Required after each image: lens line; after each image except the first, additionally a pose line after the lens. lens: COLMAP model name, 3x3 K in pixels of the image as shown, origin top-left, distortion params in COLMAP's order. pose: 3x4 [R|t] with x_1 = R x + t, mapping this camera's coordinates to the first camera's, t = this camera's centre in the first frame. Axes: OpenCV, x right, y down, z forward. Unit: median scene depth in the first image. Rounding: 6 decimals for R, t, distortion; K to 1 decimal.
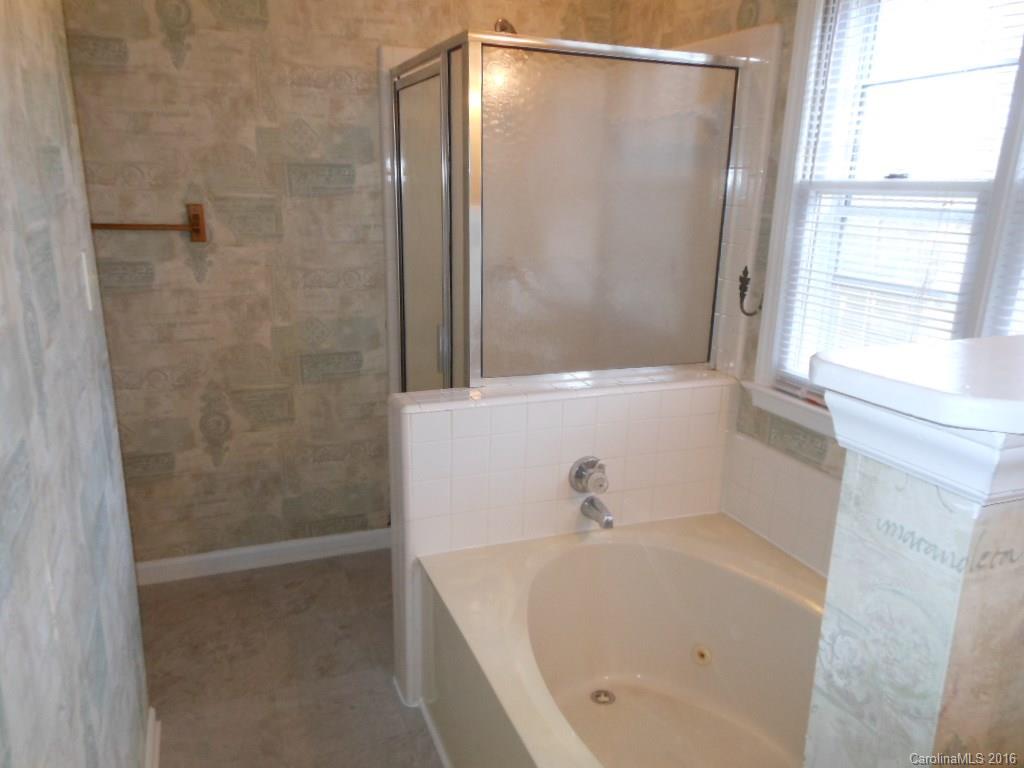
lens RADIAL K [[776.5, 0, 515.0], [0, 776.5, 413.9], [0, 0, 1]] dist [0.048075, 0.005454]
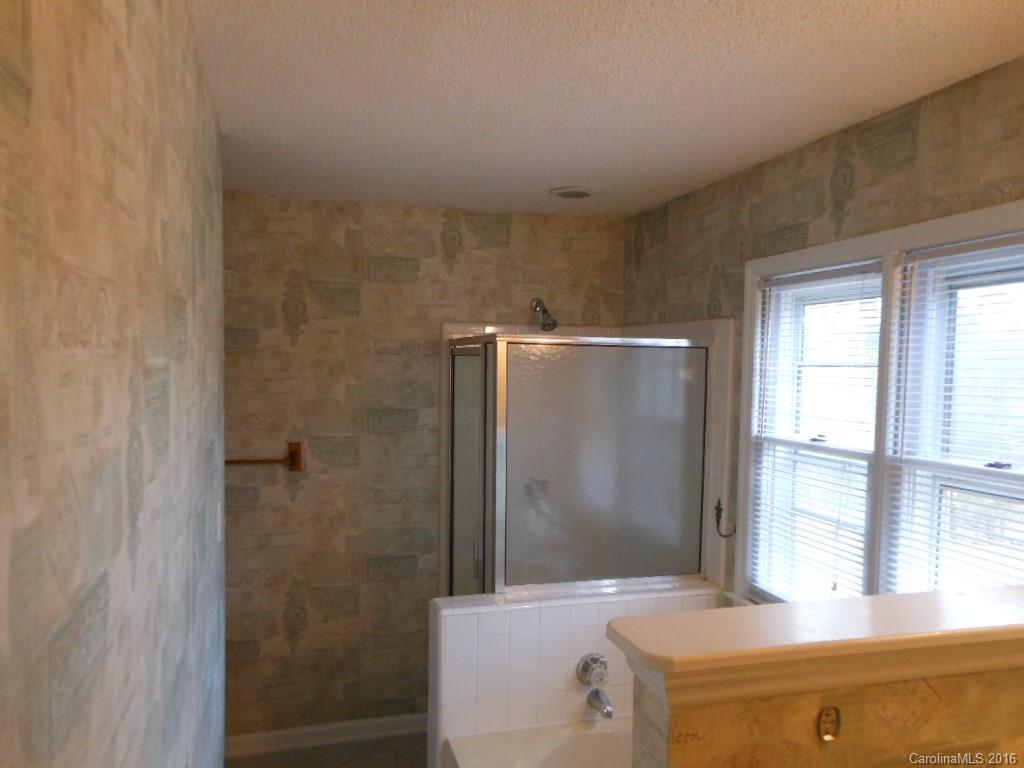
lens RADIAL K [[774.7, 0, 522.2], [0, 774.7, 422.5], [0, 0, 1]] dist [0.059638, 0.009077]
pose [[0.996115, 0.001168, -0.088053, 0.082987], [-0.019797, 0.977288, -0.210990, -0.035220], [0.085807, 0.211913, 0.973514, -0.238042]]
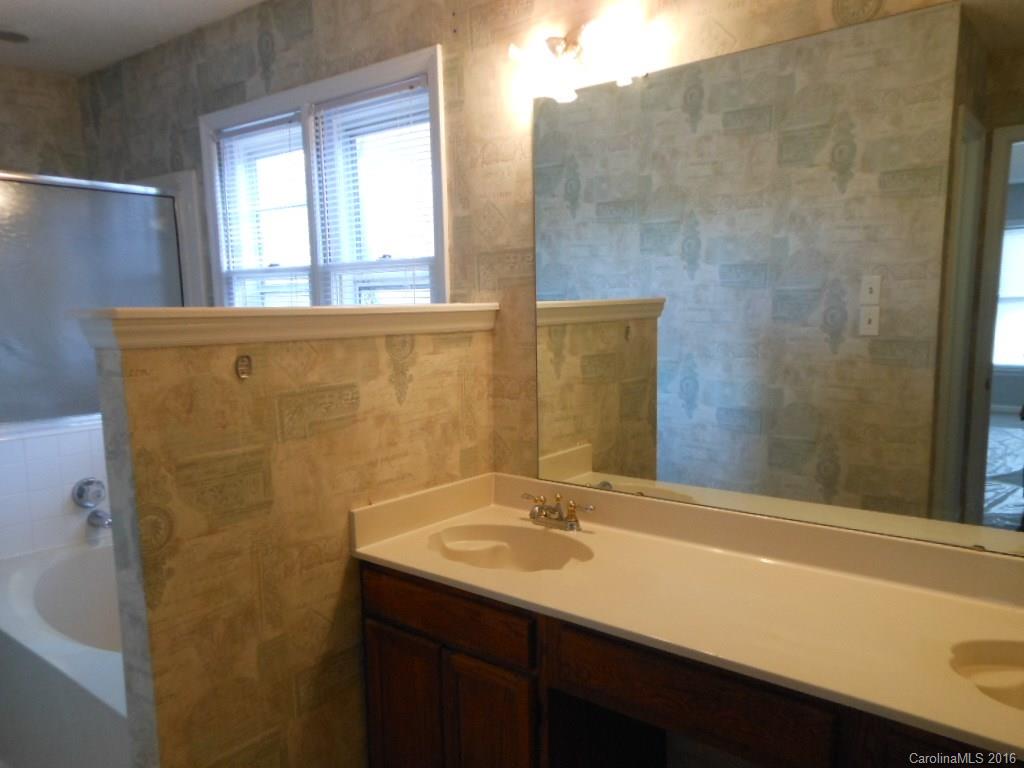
lens RADIAL K [[784.1, 0, 516.4], [0, 784.1, 414.3], [0, 0, 1]] dist [0.039708, -0.000284]
pose [[0.877113, -0.107445, 0.468111, 0.102062], [0.173279, 0.979805, -0.099783, 0.185001], [-0.447937, 0.168634, 0.878018, -0.443222]]
